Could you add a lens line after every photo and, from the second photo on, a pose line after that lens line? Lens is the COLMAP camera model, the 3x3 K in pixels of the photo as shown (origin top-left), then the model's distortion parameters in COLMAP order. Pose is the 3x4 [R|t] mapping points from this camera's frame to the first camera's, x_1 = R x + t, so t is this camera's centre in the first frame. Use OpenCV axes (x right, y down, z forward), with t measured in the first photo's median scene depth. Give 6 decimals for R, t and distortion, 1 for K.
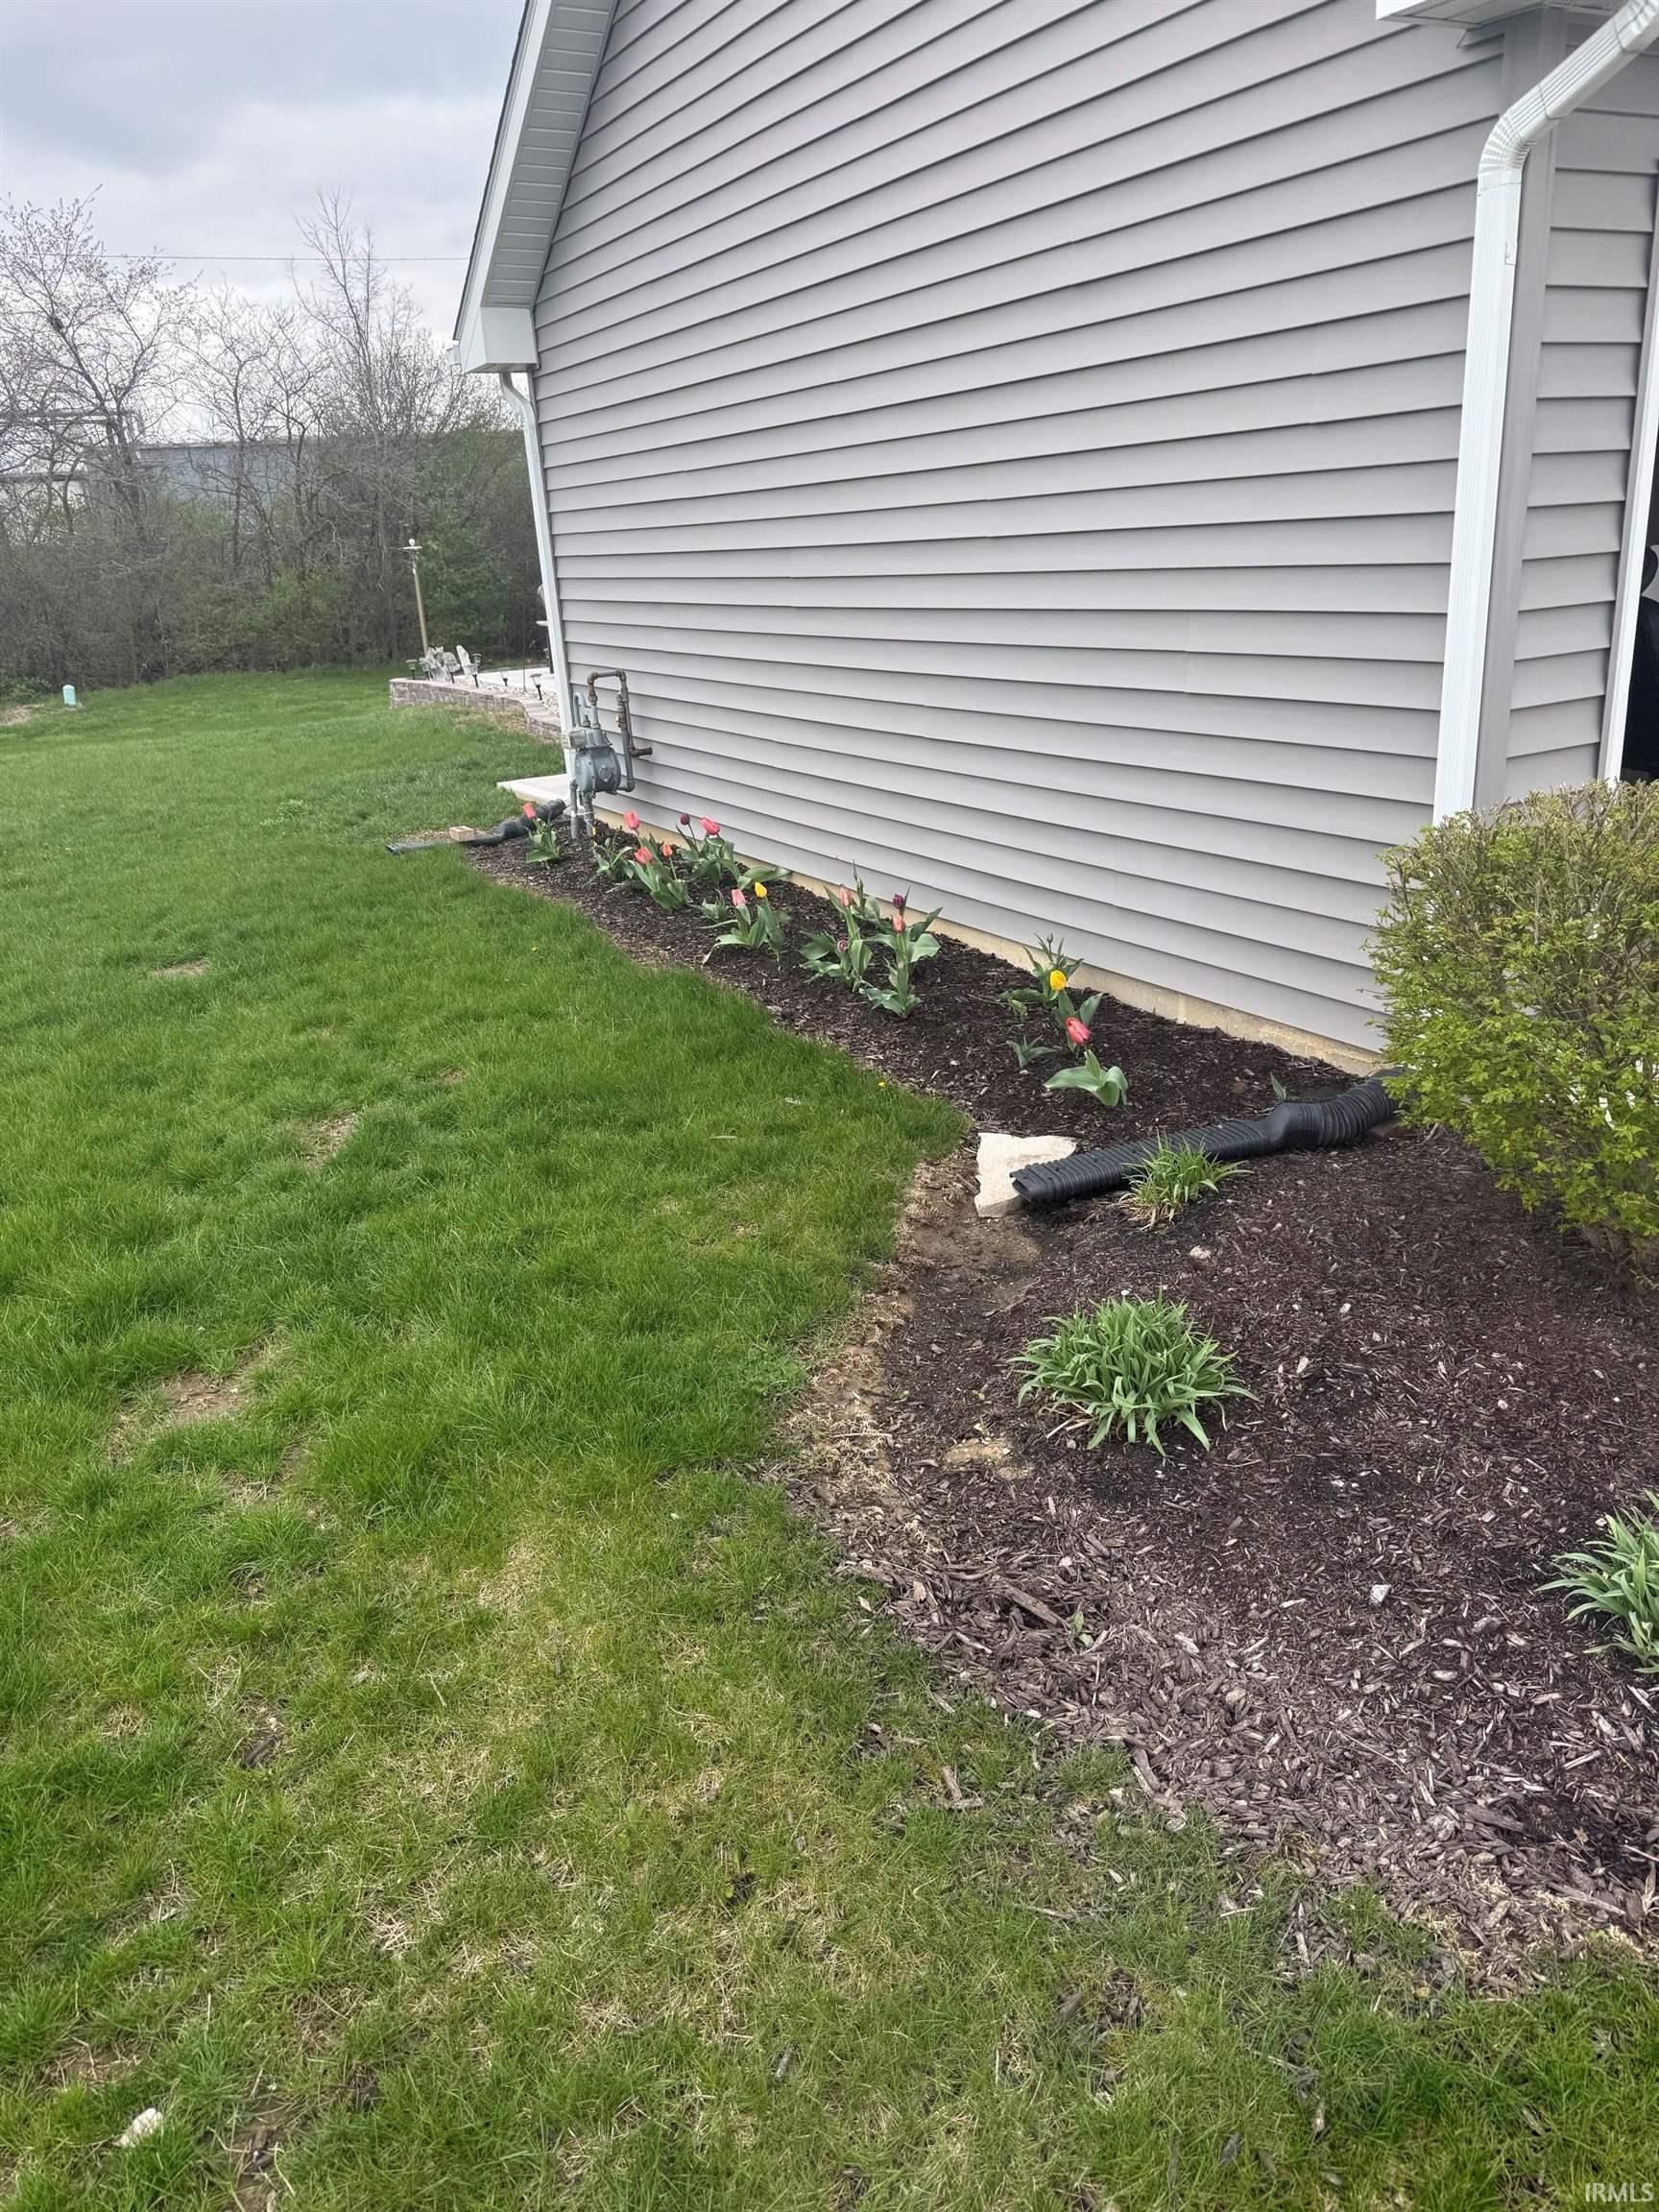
lens RADIAL K [[1556.3, 0, 829.5], [0, 1556.3, 1106.0], [0, 0, 1]] dist [0.056210, -0.069665]
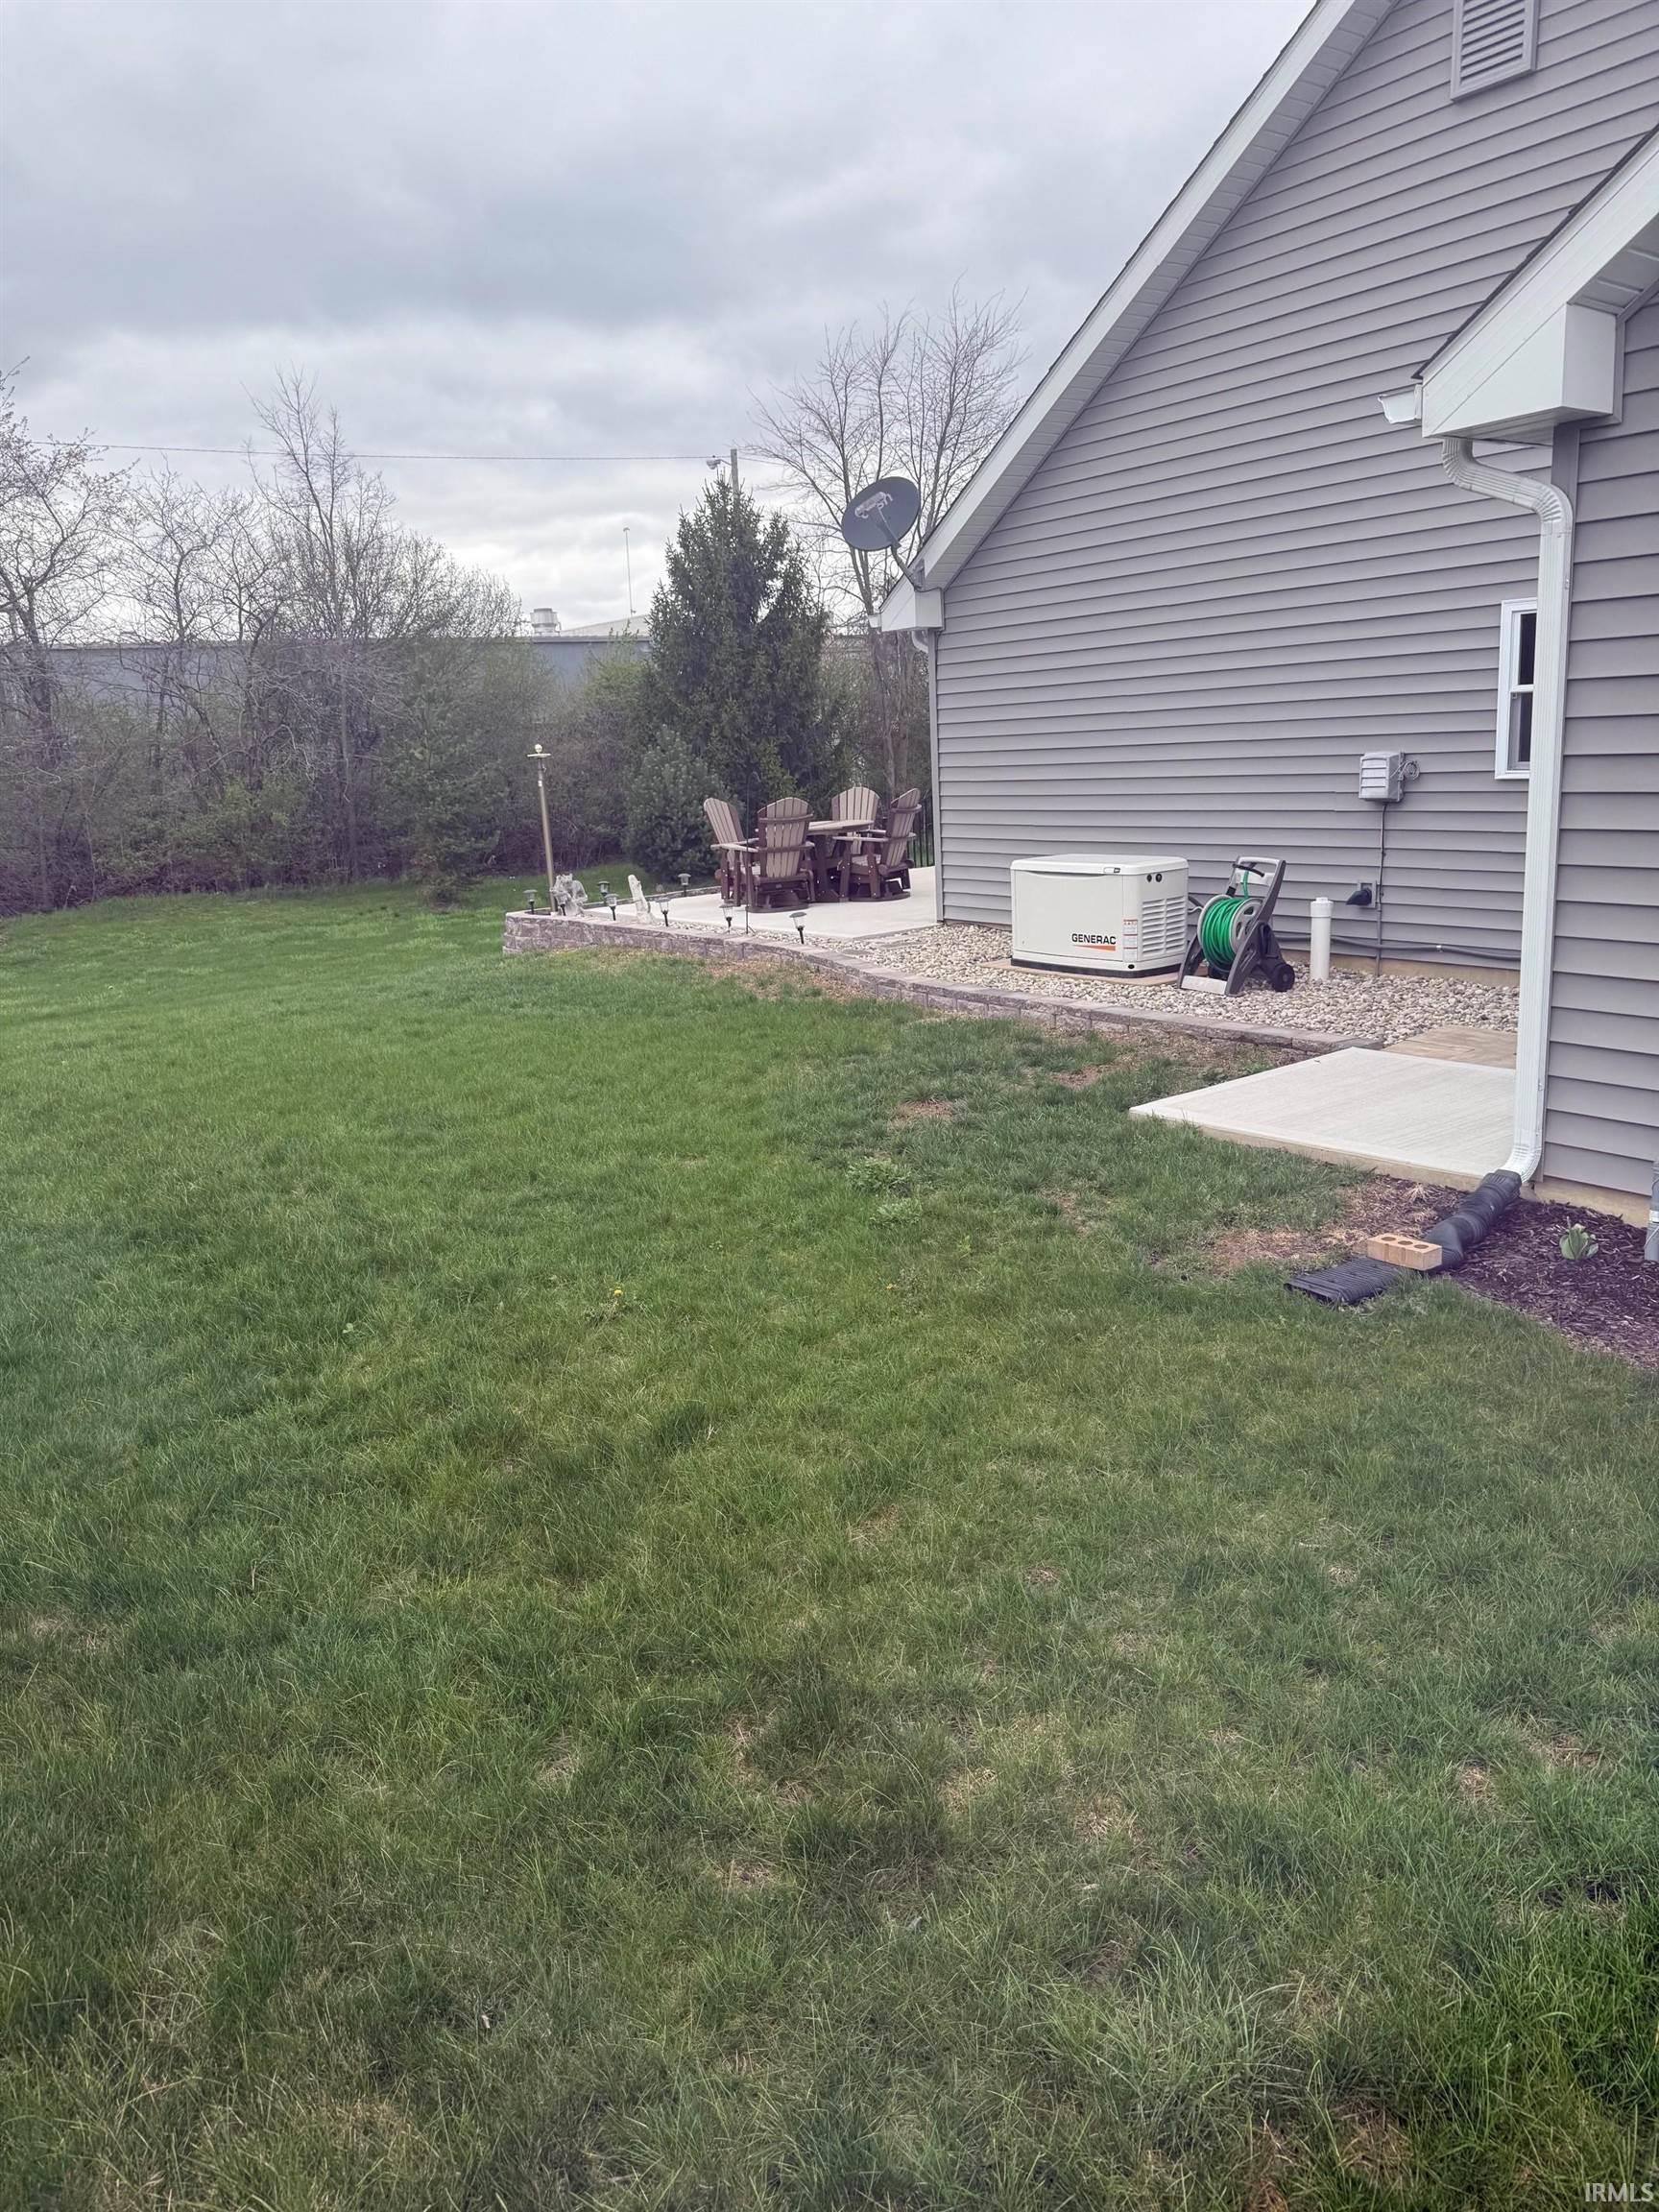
lens RADIAL K [[1554.0, 0, 817.9], [0, 1554.0, 1108.4], [0, 0, 1]] dist [0.131703, -0.201772]
pose [[0.994045, -0.029071, 0.105022, -0.122728], [0.041474, 0.992157, -0.117913, -0.042417], [-0.100771, 0.121567, 0.987455, 0.120978]]
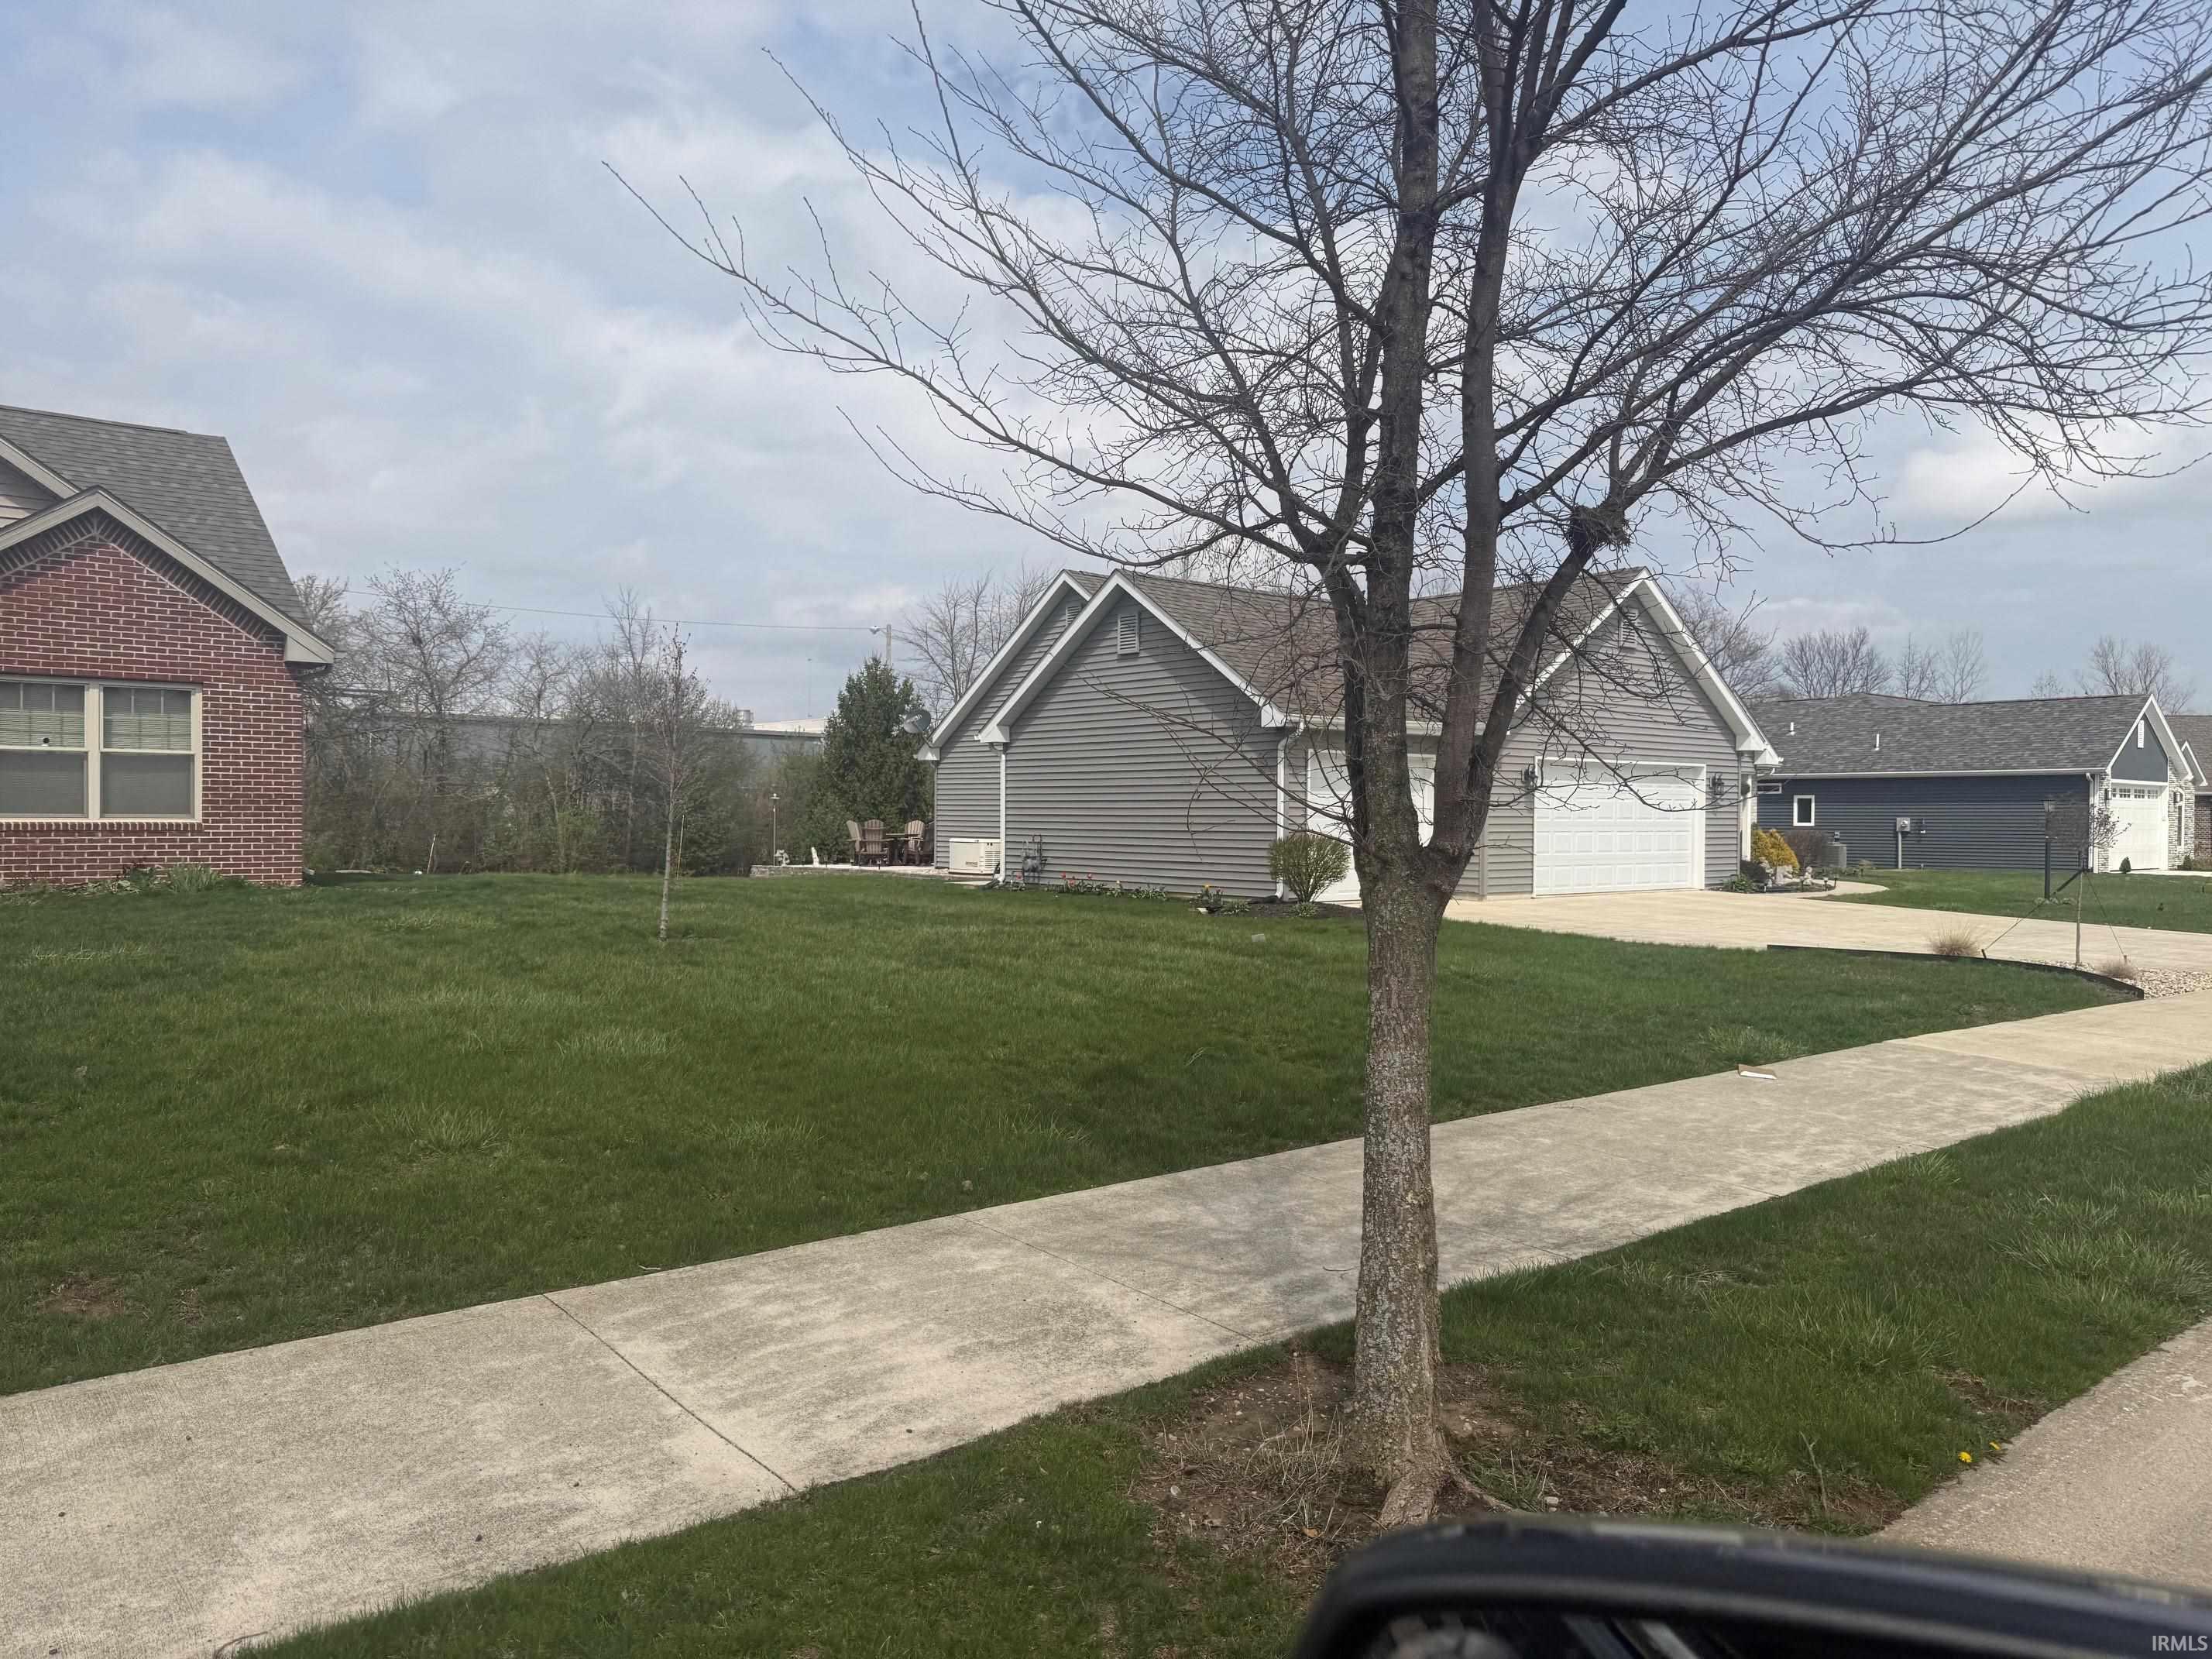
lens RADIAL K [[1554.0, 0, 1101.5], [0, 1554.0, 842.1], [0, 0, 1]] dist [0.131703, -0.201772]
pose [[0.979114, 0.061074, 0.193921, -0.140305], [0.007190, 0.942816, -0.333236, 0.174938], [-0.203184, 0.327670, 0.922686, -0.428610]]
